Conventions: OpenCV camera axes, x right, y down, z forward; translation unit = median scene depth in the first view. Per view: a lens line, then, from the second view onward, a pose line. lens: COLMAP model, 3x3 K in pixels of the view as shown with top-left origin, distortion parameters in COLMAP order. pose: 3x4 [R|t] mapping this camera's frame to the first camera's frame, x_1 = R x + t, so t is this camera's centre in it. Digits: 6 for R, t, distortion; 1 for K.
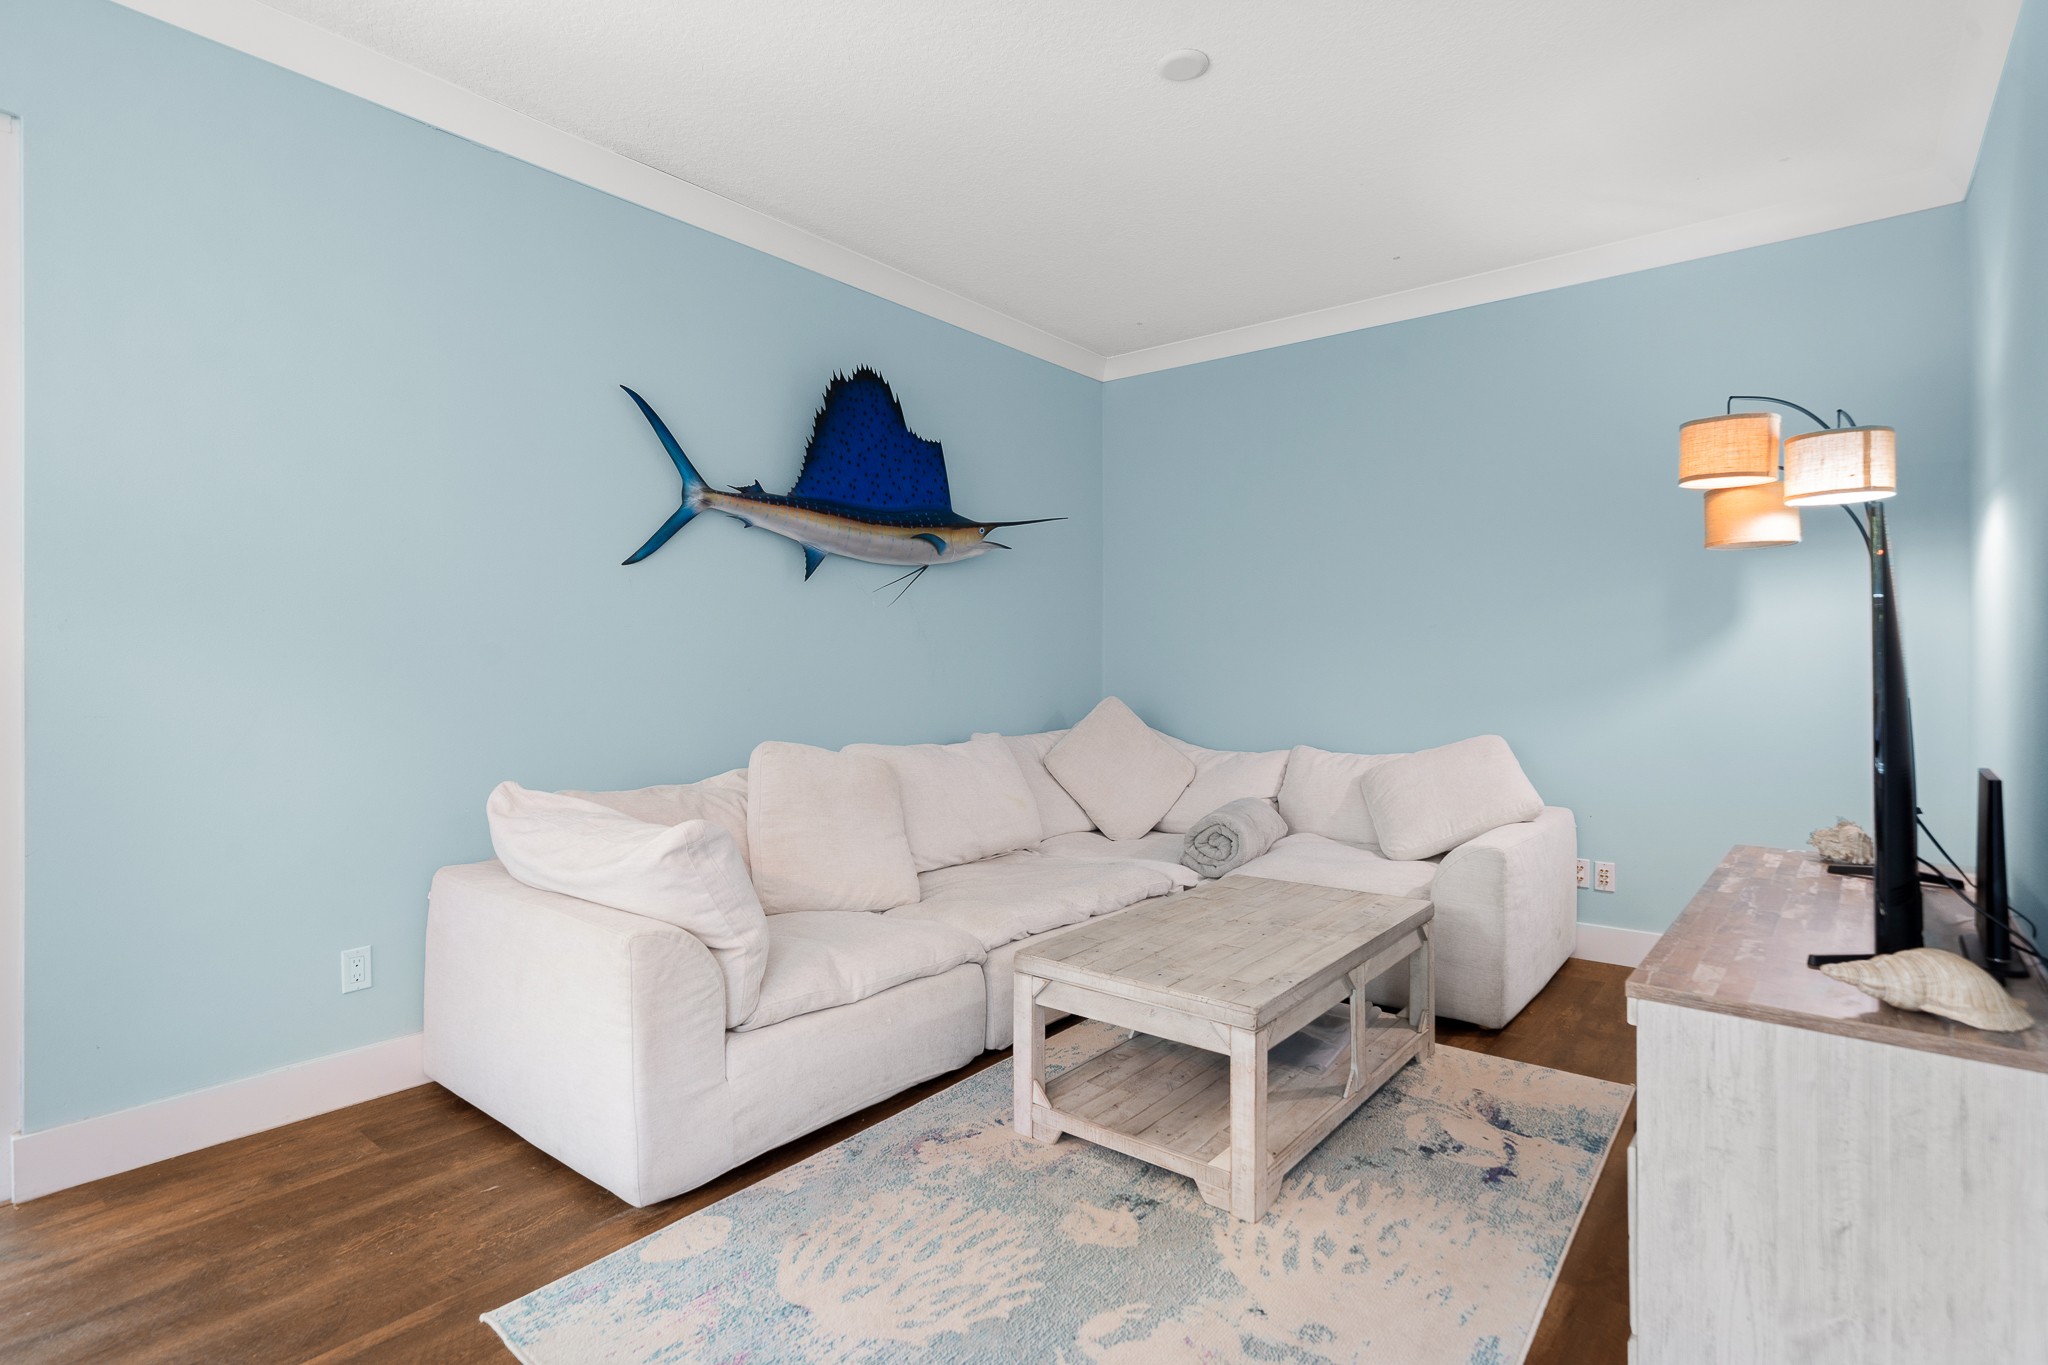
lens RADIAL K [[987.3, 0, 1016.8], [0, 987.3, 664.2], [0, 0, 1]] dist [0.002599, -0.000419]
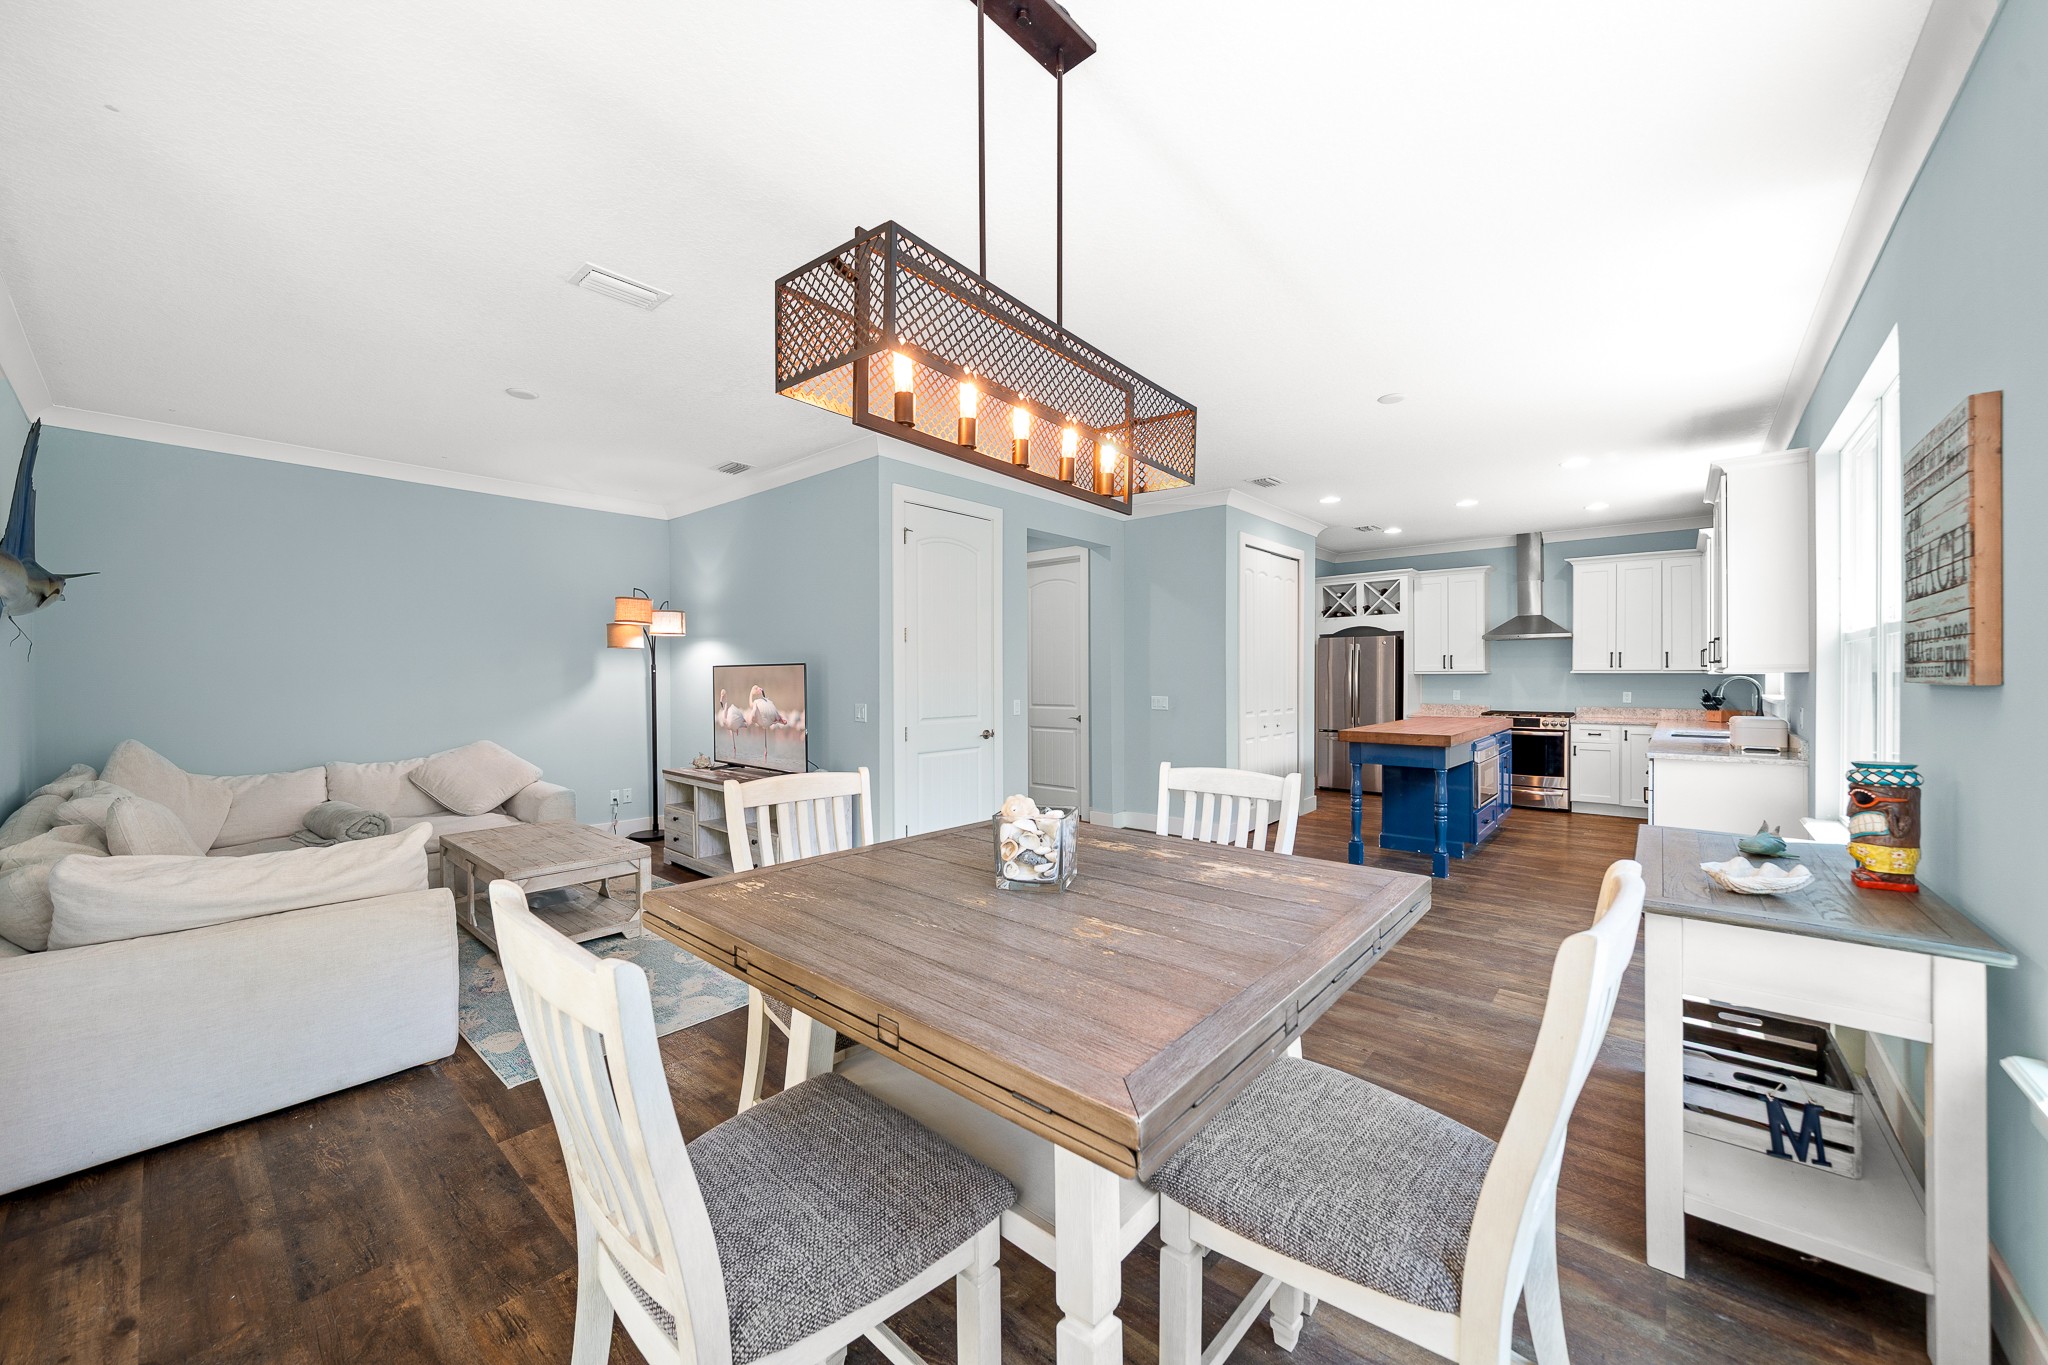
lens RADIAL K [[750.6, 0, 1010.6], [0, 750.6, 686.3], [0, 0, 1]] dist [0.000266, 0.000497]
pose [[0.041673, -0.015176, 0.999016, -1.584141], [-0.000702, 0.999884, 0.015219, -0.090140], [-0.999131, -0.001335, 0.041658, 0.007554]]
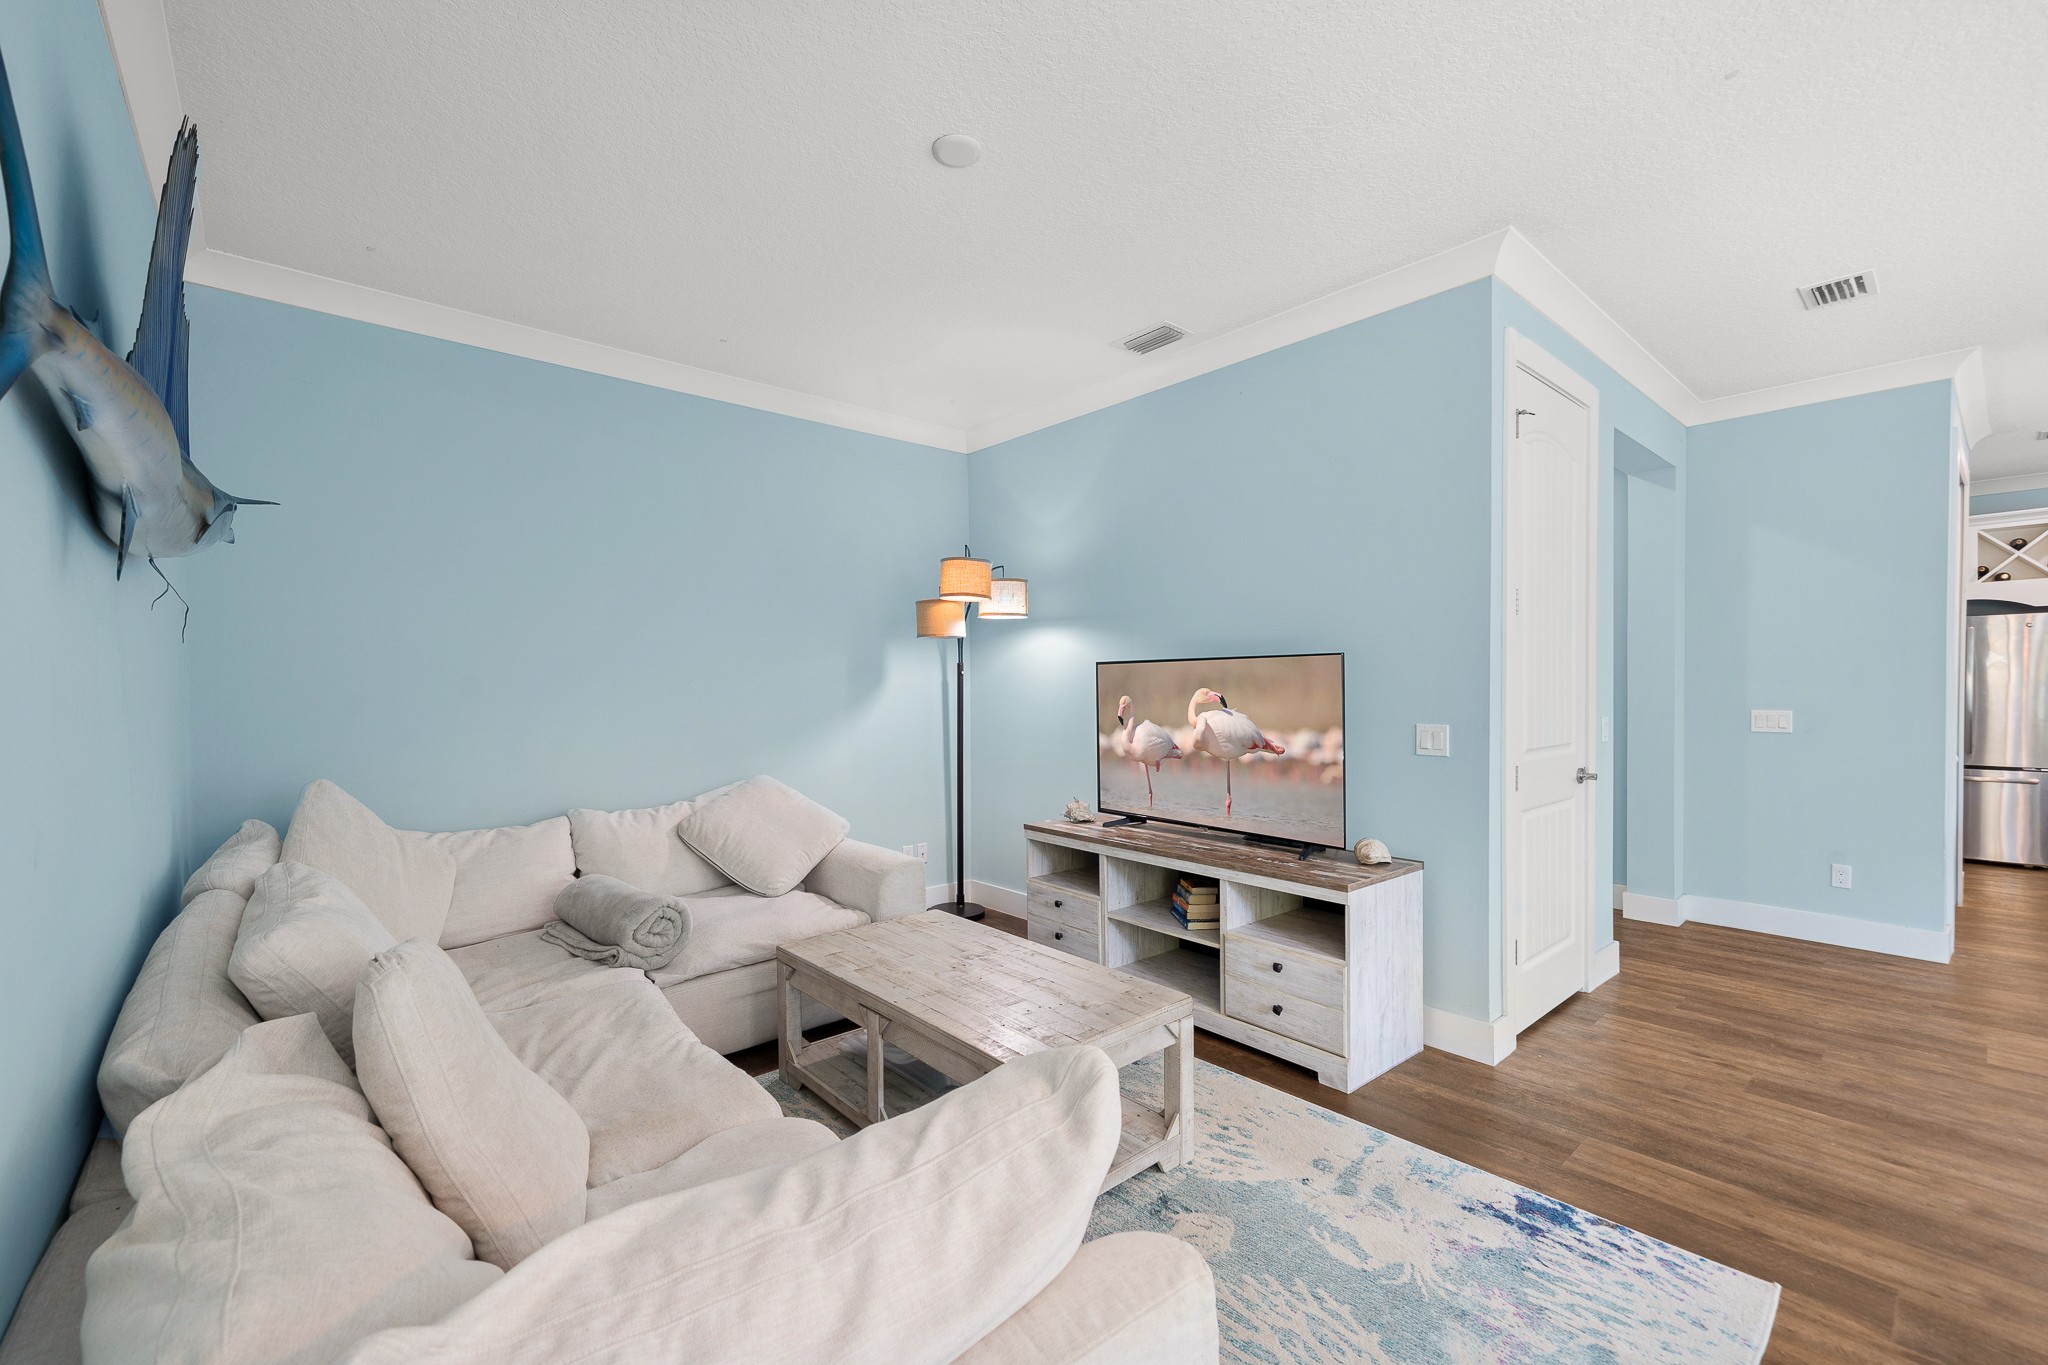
lens RADIAL K [[844.3, 0, 1013.1], [0, 844.3, 692.2], [0, 0, 1]] dist [0.000525, -0.000430]
pose [[0.174125, -0.002636, 0.984720, -0.884419], [0.004075, 0.999990, 0.001956, -0.054356], [-0.984715, 0.003672, 0.174134, 1.017748]]
